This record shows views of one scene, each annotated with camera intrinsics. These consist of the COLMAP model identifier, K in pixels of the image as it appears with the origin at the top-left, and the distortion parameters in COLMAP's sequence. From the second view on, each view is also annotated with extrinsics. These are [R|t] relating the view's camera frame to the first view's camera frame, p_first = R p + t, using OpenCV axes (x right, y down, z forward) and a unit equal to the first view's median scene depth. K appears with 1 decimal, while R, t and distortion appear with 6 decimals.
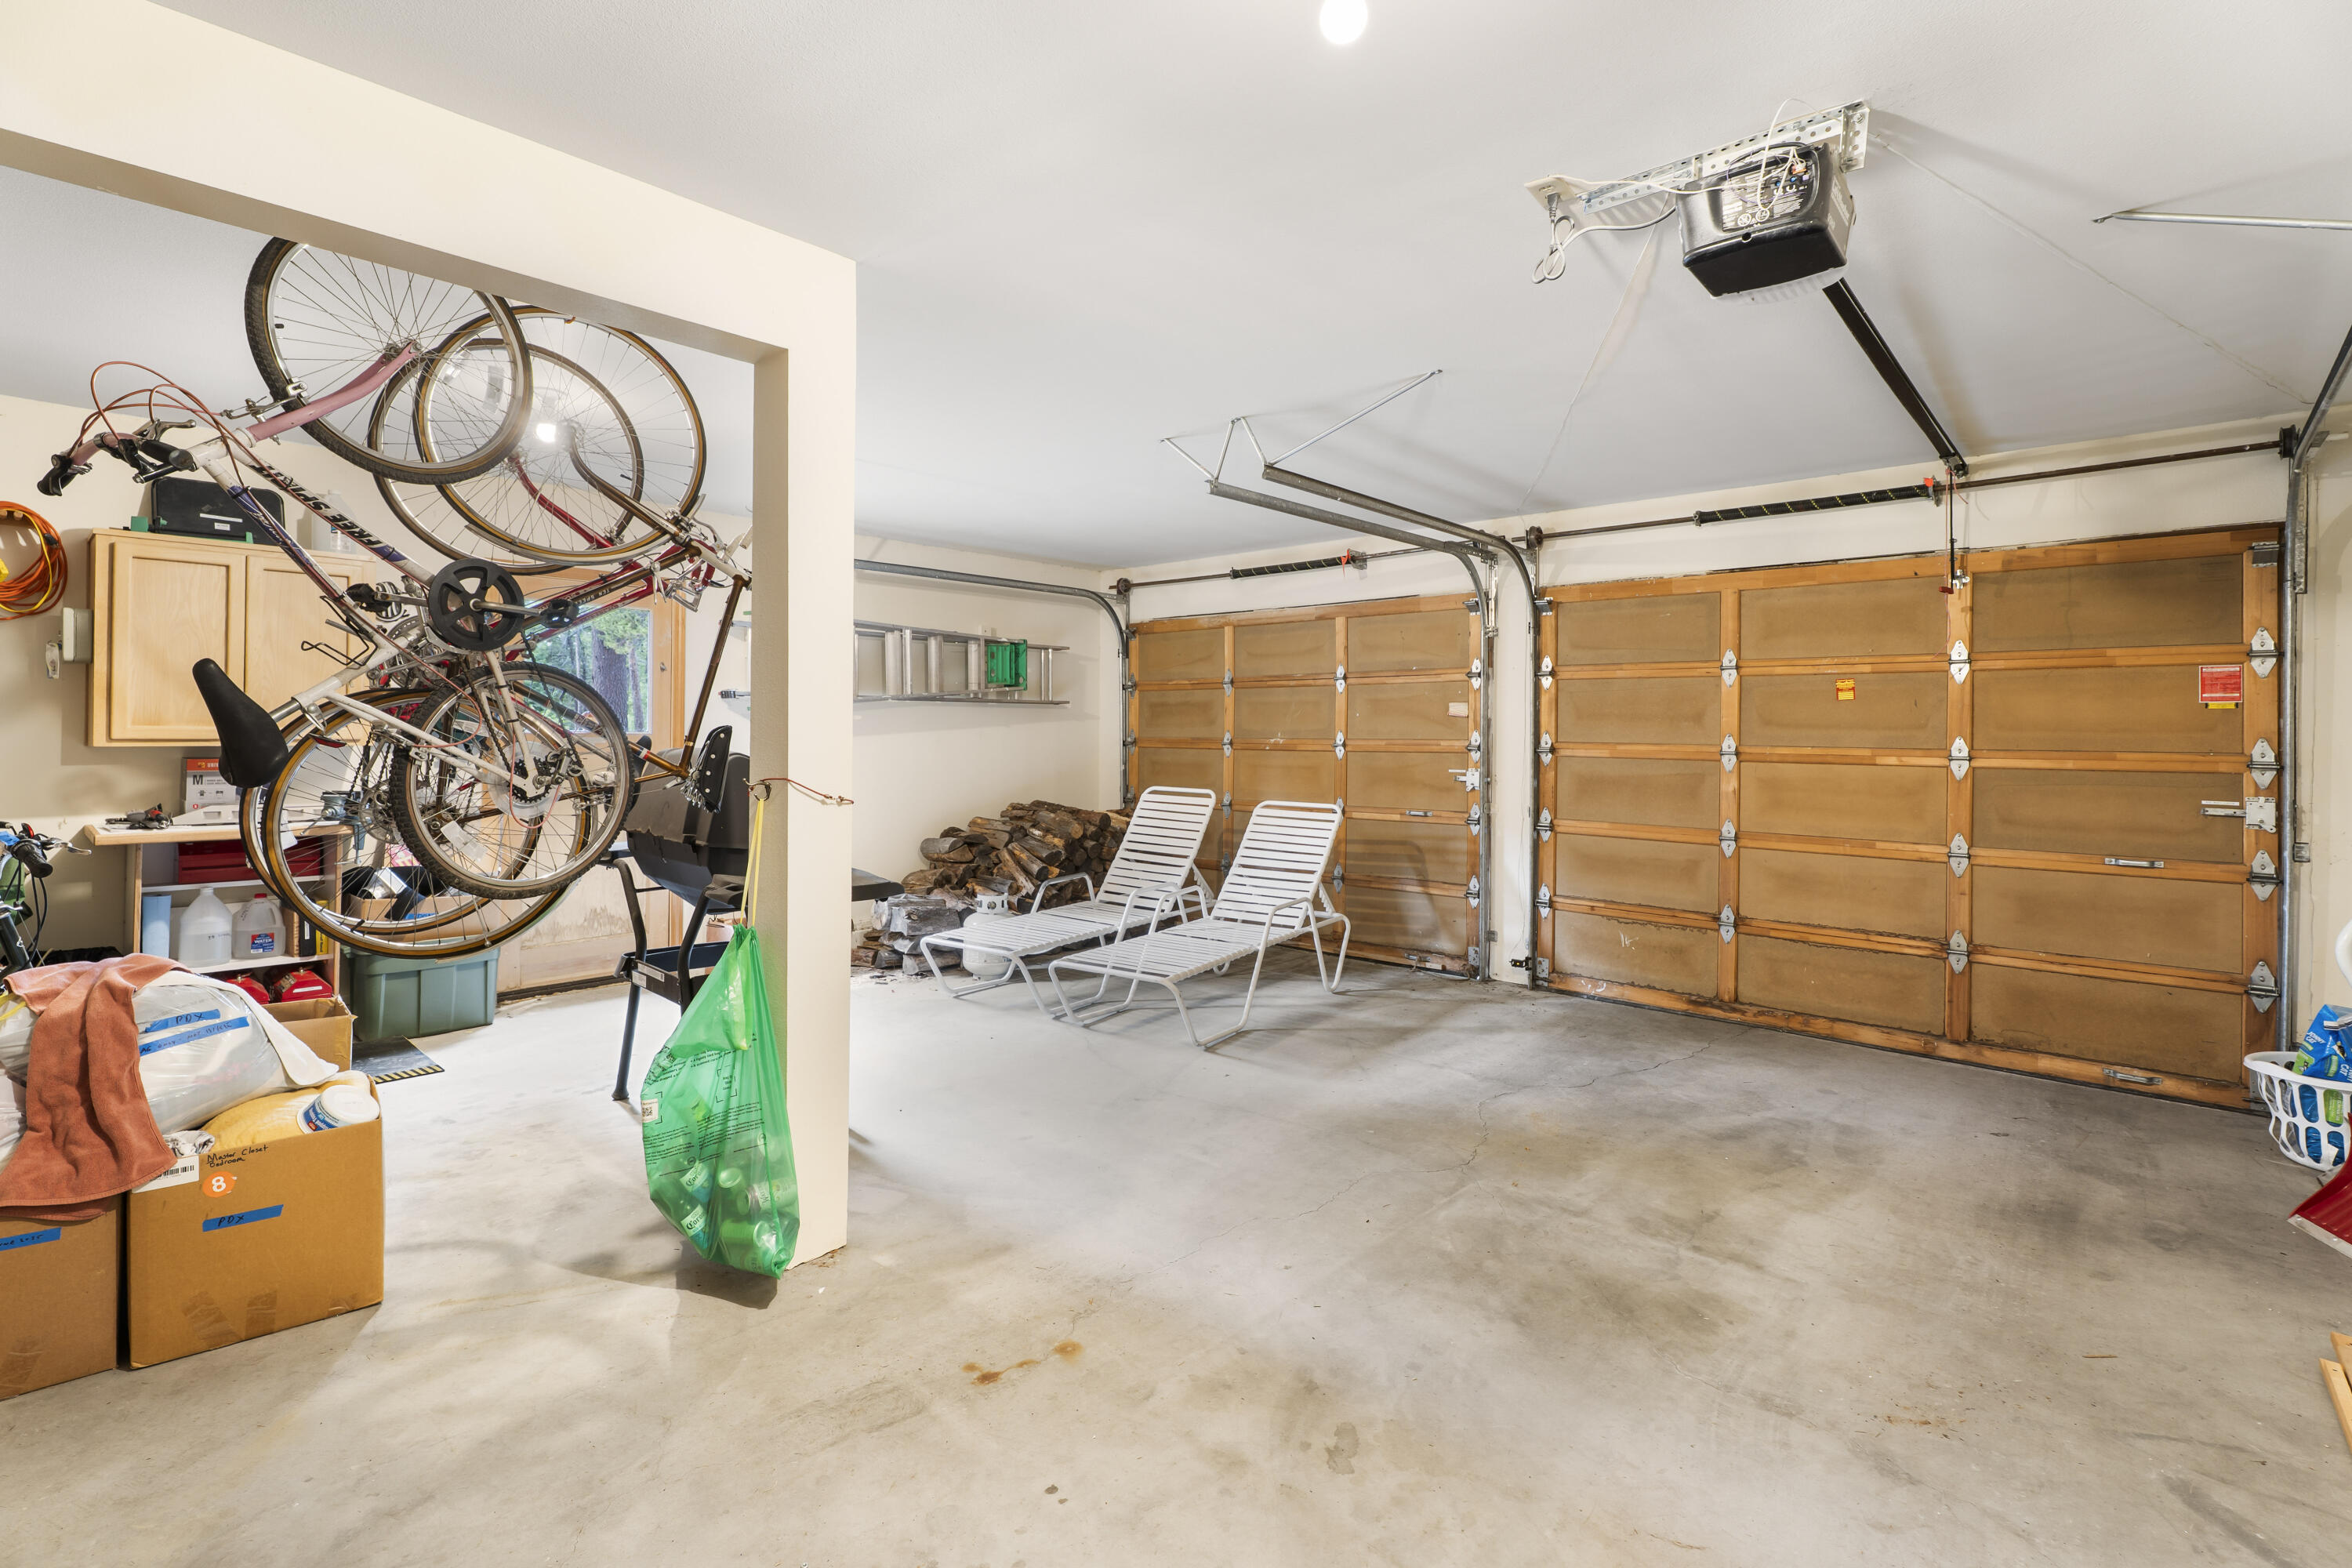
lens RADIAL K [[1050.6, 0, 1170.4], [0, 1050.6, 789.6], [0, 0, 1]] dist [0.000370, 0.000083]
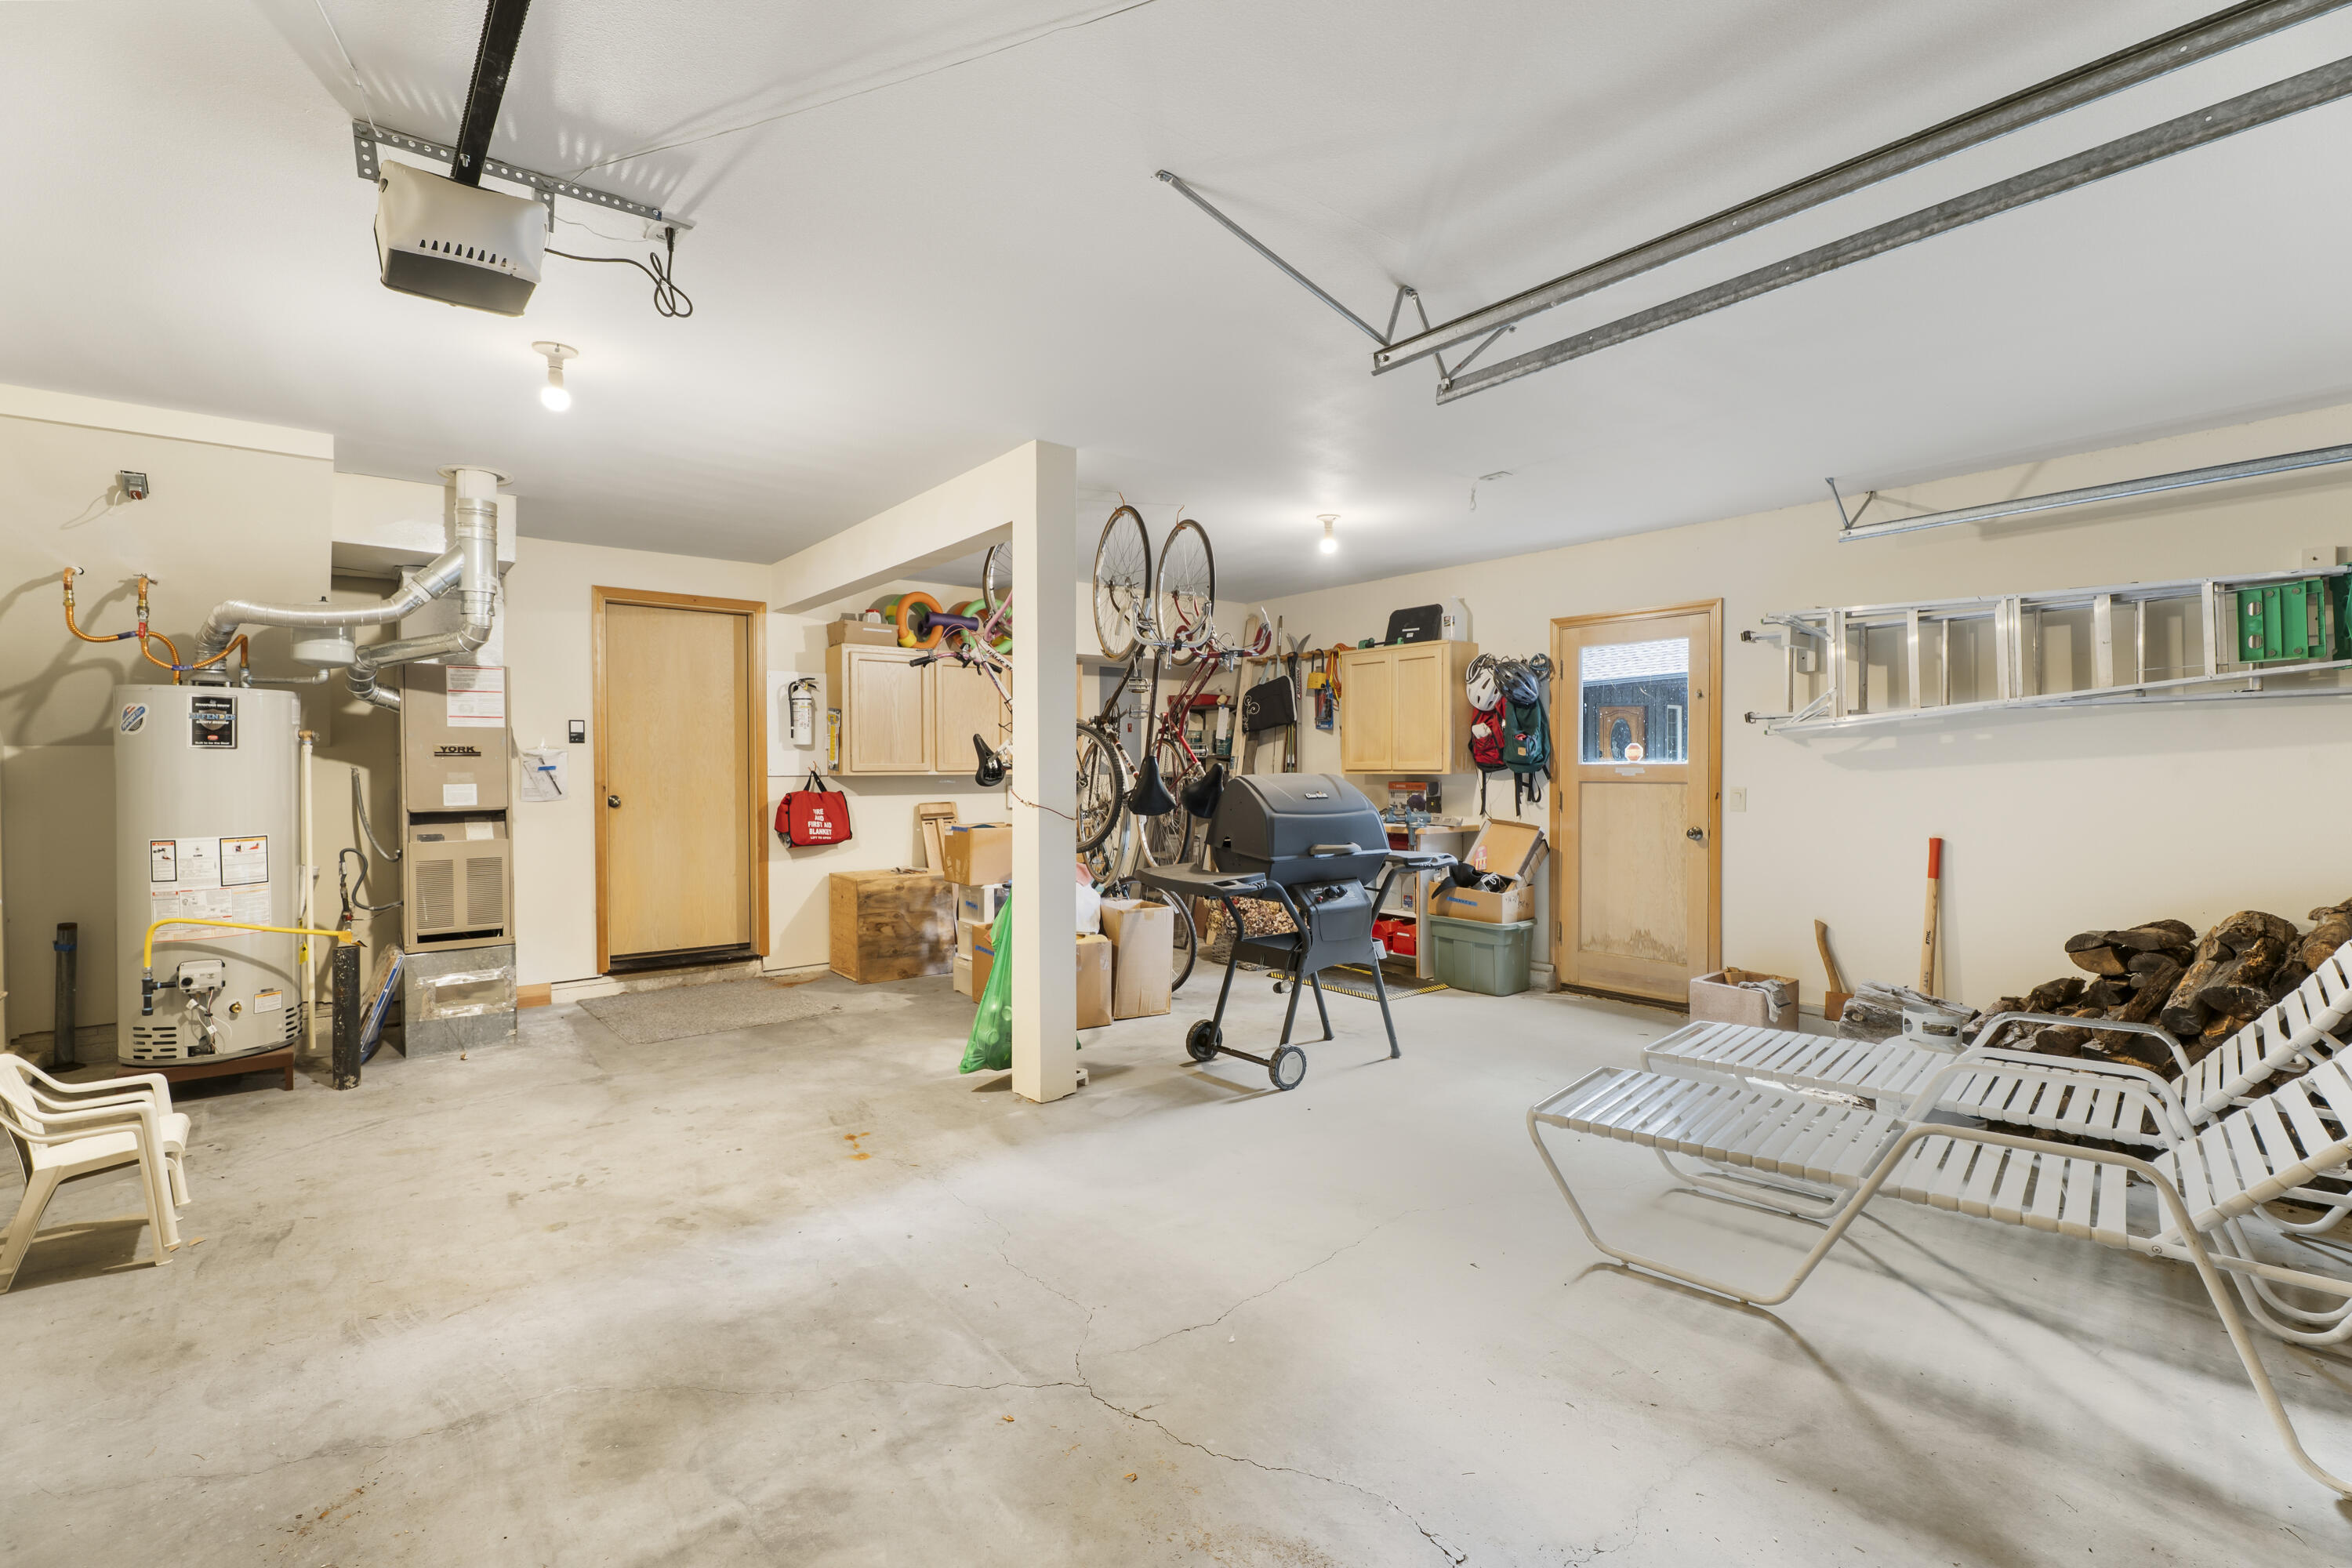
lens RADIAL K [[1050.6, 0, 1170.4], [0, 1050.6, 789.6], [0, 0, 1]] dist [0.000370, 0.000083]
pose [[-0.150983, 0.010044, -0.988485, 1.190162], [-0.049665, 0.998609, 0.017732, -0.047834], [0.987288, 0.051770, -0.150274, 1.454710]]
